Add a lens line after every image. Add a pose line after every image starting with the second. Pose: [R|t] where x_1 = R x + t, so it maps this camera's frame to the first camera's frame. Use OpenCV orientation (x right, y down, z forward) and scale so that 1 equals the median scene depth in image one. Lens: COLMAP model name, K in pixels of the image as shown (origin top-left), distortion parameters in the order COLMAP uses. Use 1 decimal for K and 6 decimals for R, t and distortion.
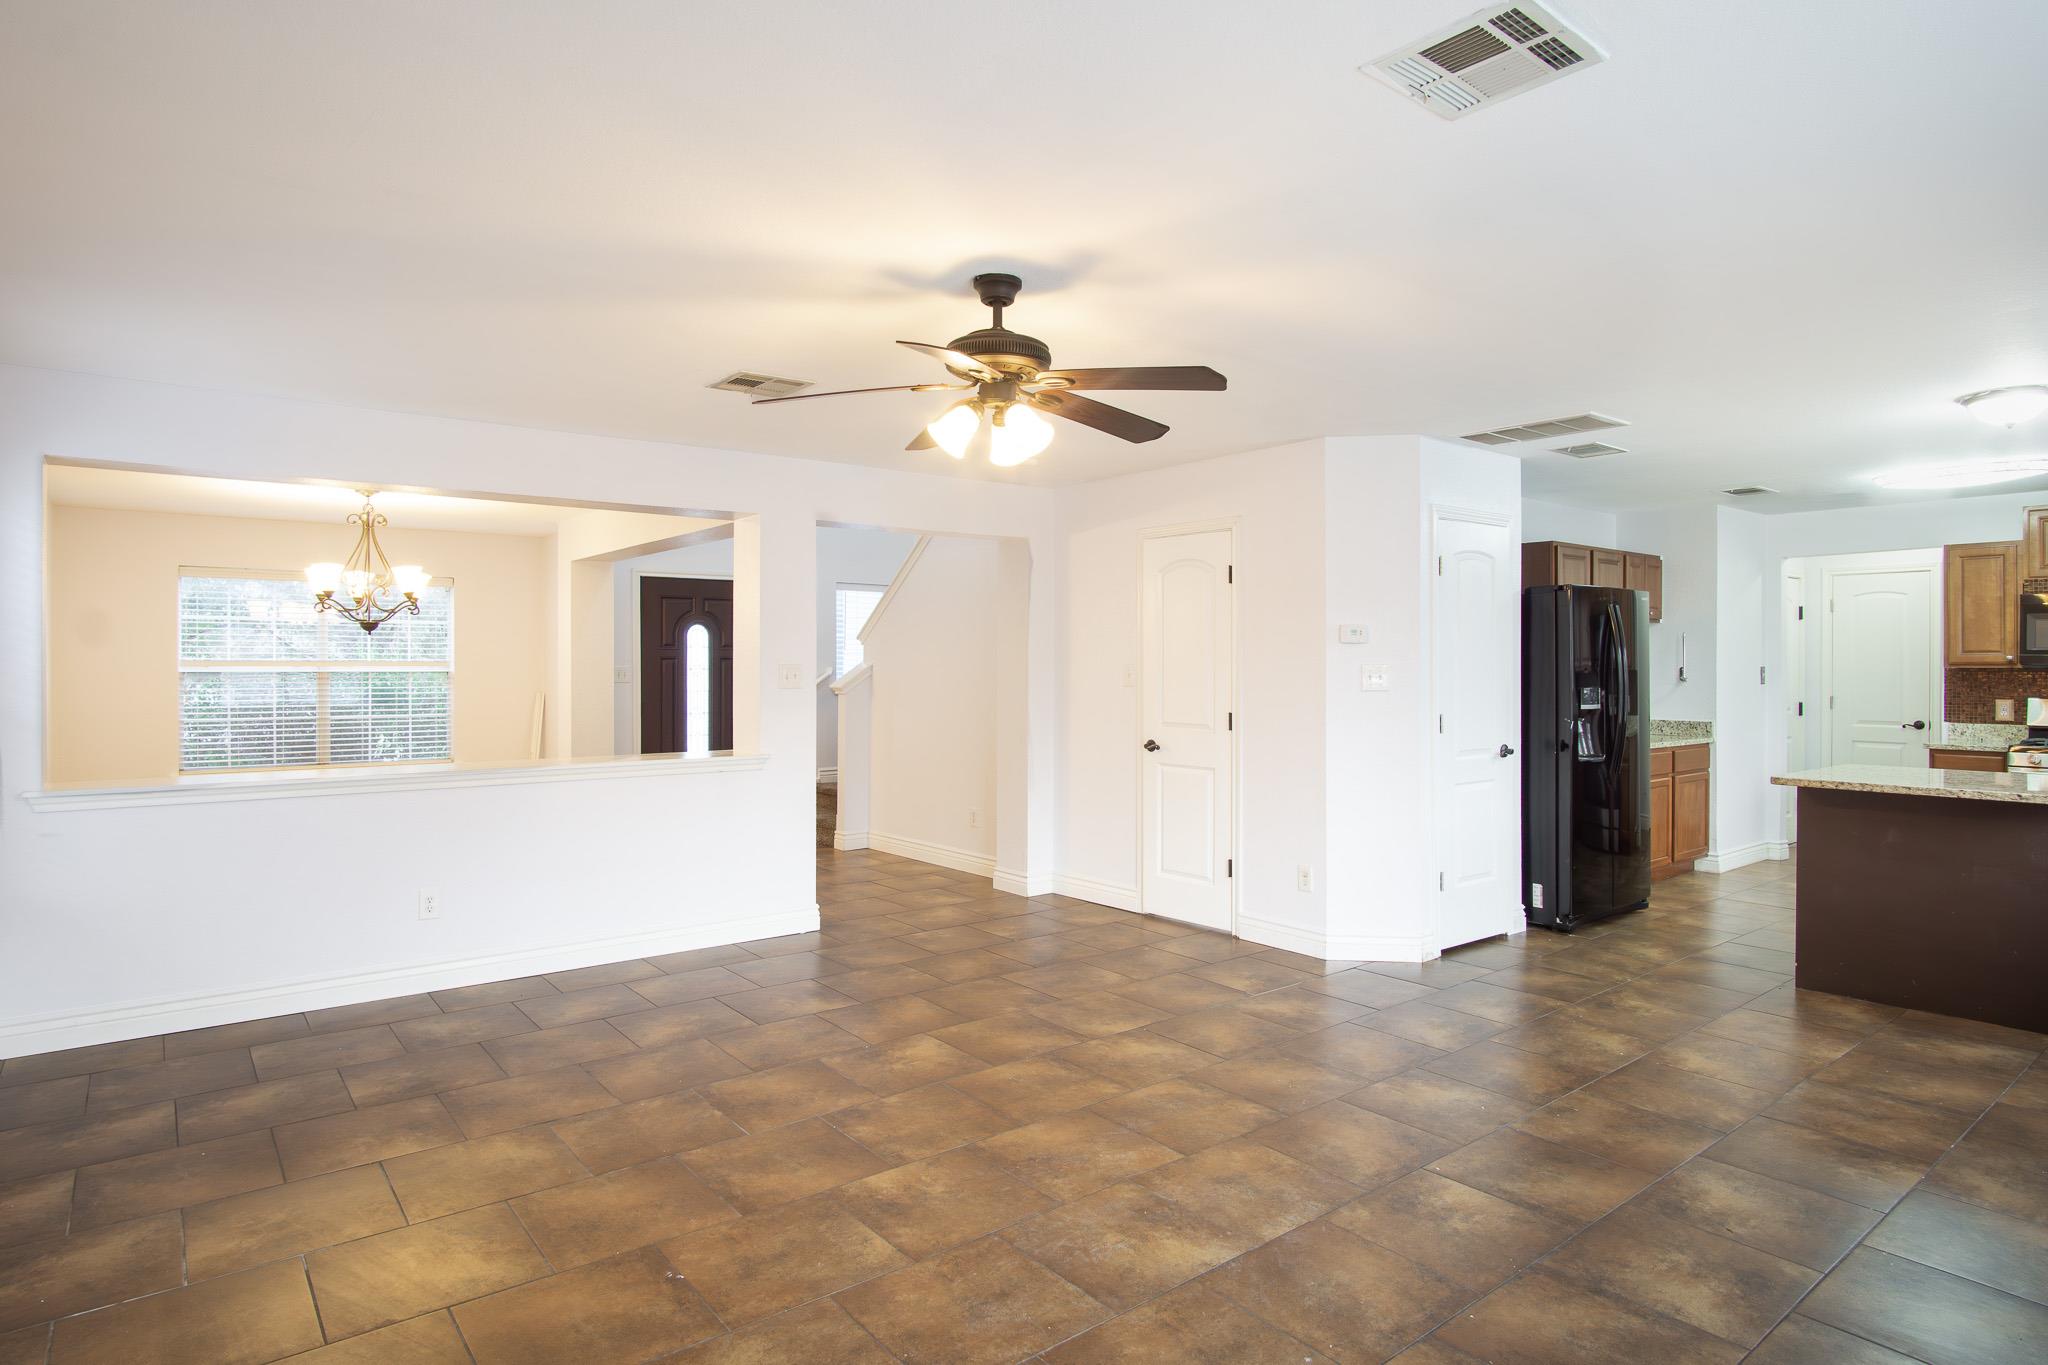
lens RADIAL K [[1106.7, 0, 1054.3], [0, 1106.7, 673.1], [0, 0, 1]] dist [-0.035536, 0.012380]
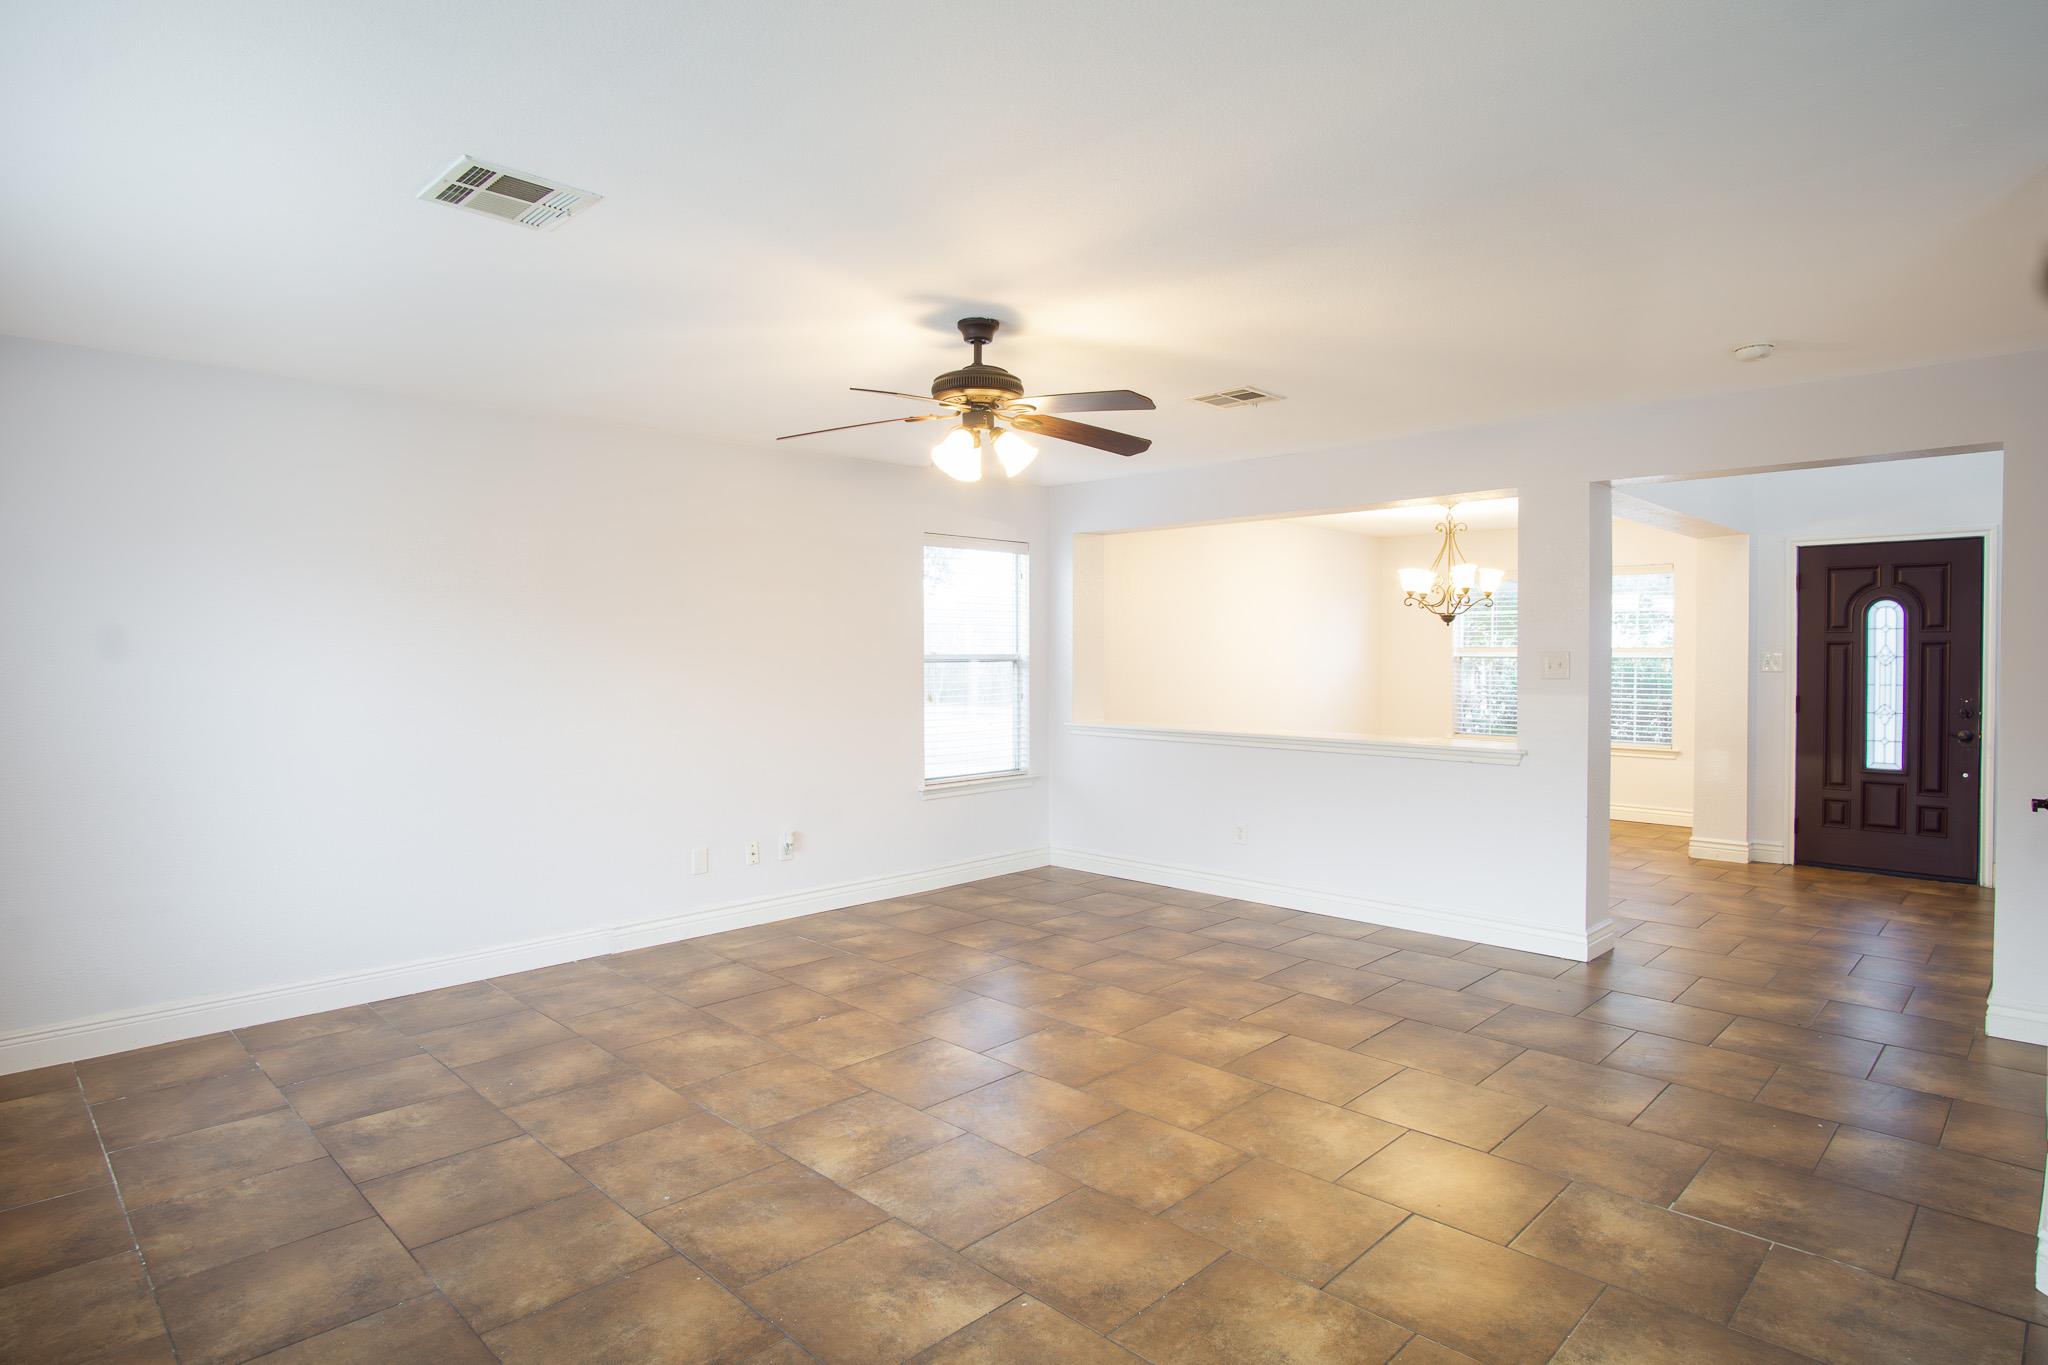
lens RADIAL K [[1106.7, 0, 1032.0], [0, 1106.7, 671.7], [0, 0, 1]] dist [-0.035536, 0.012380]
pose [[0.131052, 0.020820, -0.991157, 0.955211], [-0.009400, 0.999761, 0.019758, -0.009182], [0.991331, 0.006728, 0.131216, 0.775046]]
